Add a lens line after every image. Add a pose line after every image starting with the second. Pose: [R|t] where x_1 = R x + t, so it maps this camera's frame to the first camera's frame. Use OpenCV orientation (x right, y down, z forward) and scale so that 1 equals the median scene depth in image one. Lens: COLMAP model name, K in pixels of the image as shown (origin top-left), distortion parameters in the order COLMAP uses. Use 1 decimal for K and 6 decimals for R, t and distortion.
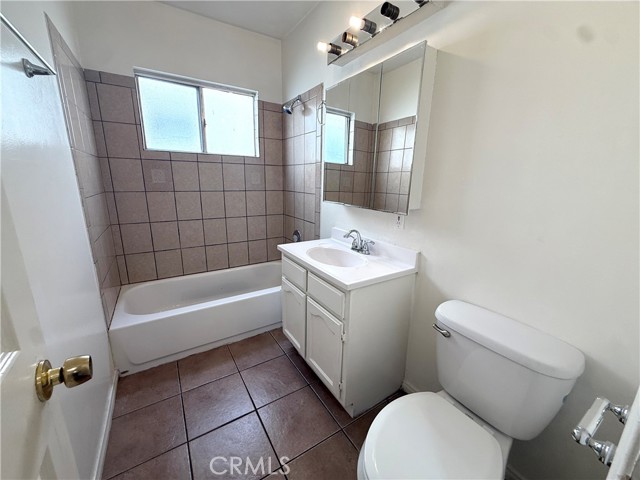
lens RADIAL K [[255.1, 0, 319.3], [0, 255.1, 239.8], [0, 0, 1]] dist [-0.000789, 0.000103]
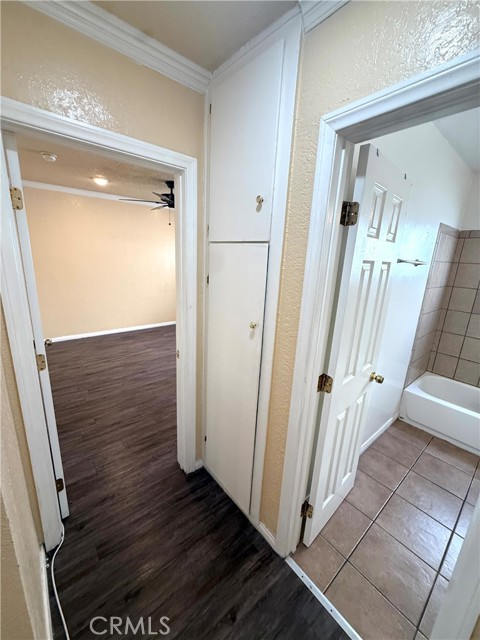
lens RADIAL K [[255.1, 0, 240.0], [0, 255.1, 320.0], [0, 0, 1]] dist [-0.000789, 0.000103]
pose [[0.131629, 0.231941, -0.963783, 0.524201], [-0.273895, 0.942904, 0.189509, -0.099770], [0.952709, 0.239030, 0.187641, -0.441007]]
